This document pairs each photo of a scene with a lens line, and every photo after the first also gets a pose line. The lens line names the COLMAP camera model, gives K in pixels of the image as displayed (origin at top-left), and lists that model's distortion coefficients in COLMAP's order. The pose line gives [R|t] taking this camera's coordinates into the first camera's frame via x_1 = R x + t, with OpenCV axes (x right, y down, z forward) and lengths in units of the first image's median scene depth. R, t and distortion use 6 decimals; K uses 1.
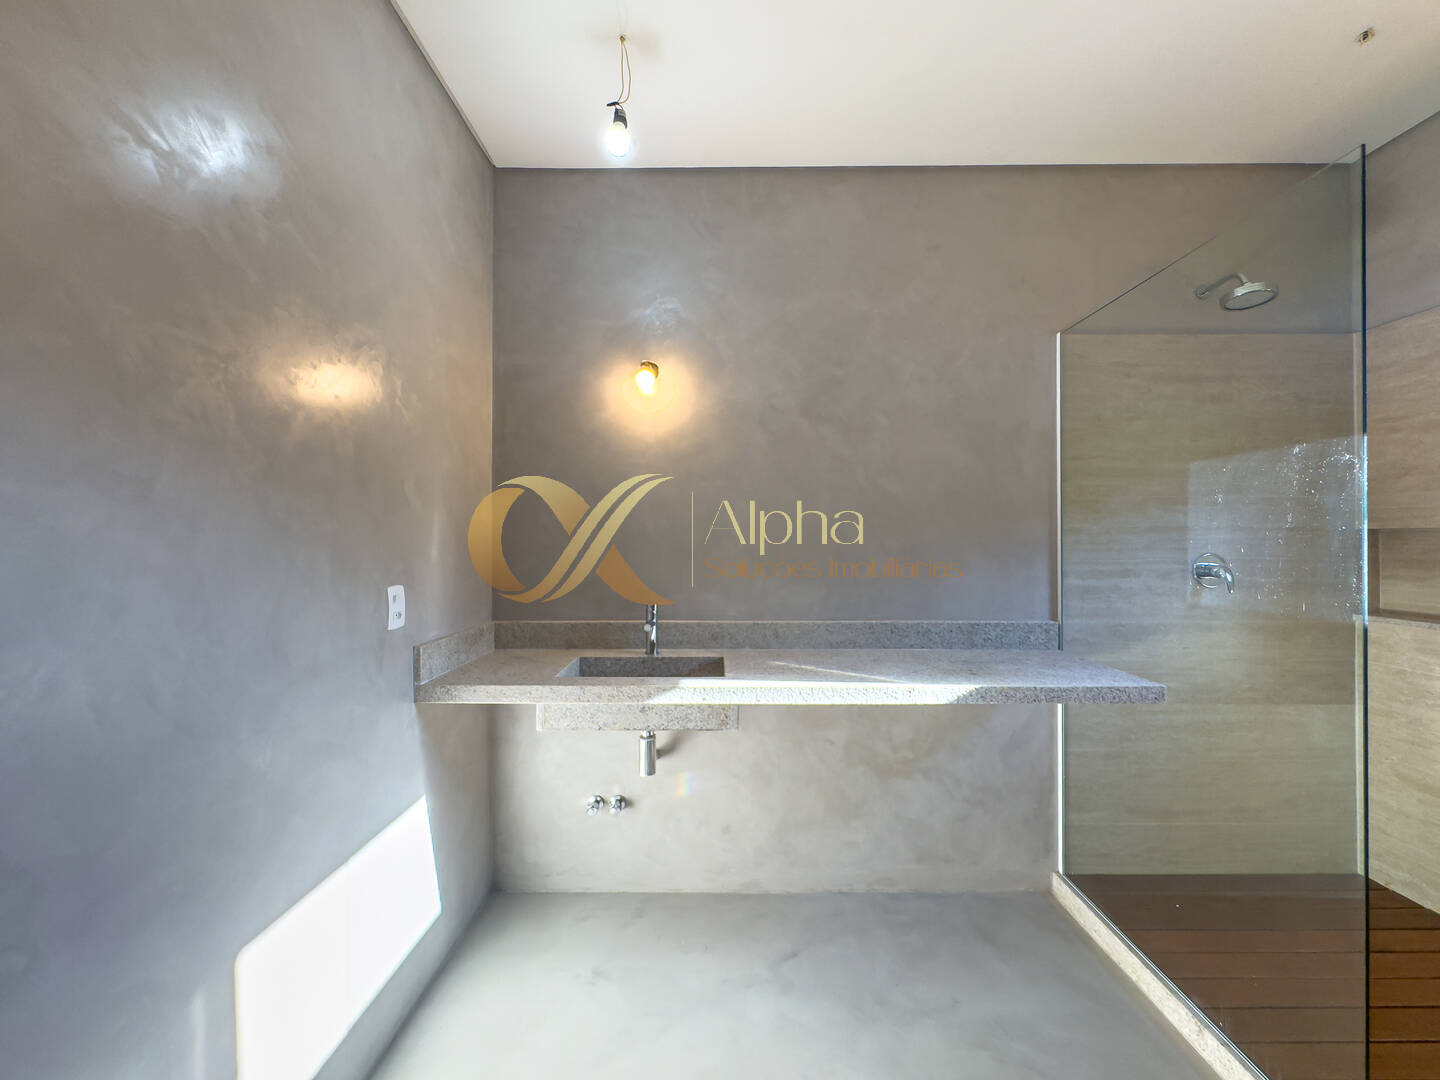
lens RADIAL K [[583.3, 0, 722.9], [0, 583.3, 539.6], [0, 0, 1]] dist [-0.001559, 0.000076]
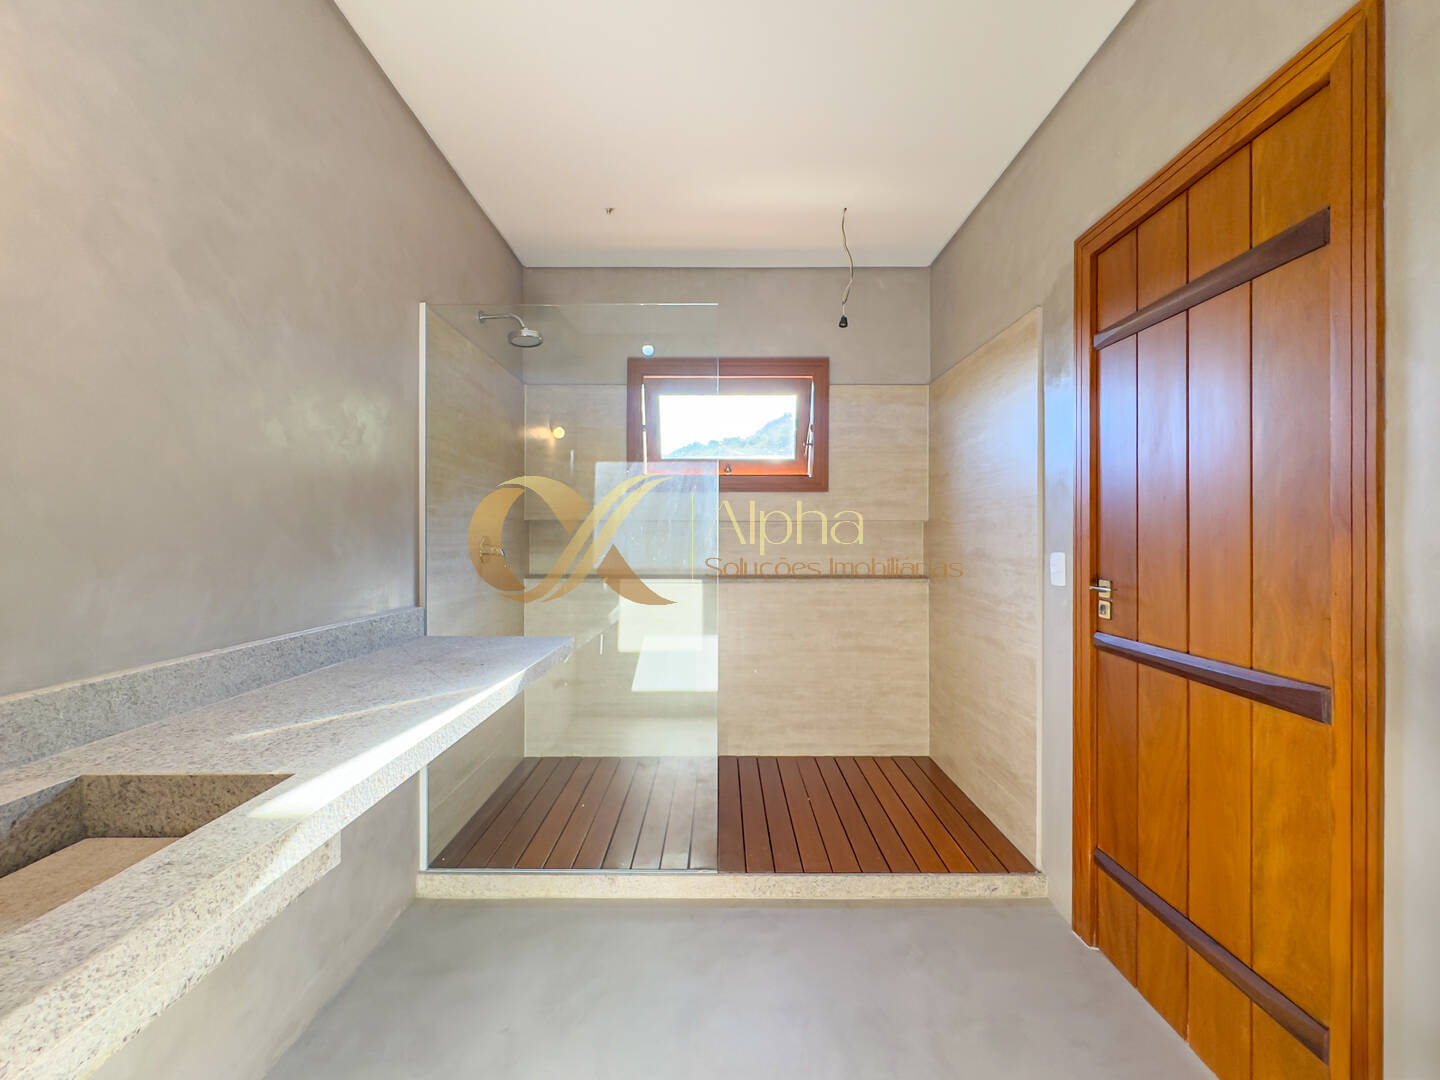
lens RADIAL K [[583.3, 0, 722.9], [0, 583.3, 539.6], [0, 0, 1]] dist [-0.001559, 0.000076]
pose [[0.017449, 0.000801, 0.999847, -0.375961], [0.000078, 1.000000, -0.000802, 0.032700], [-0.999848, 0.000092, 0.017449, 0.503856]]
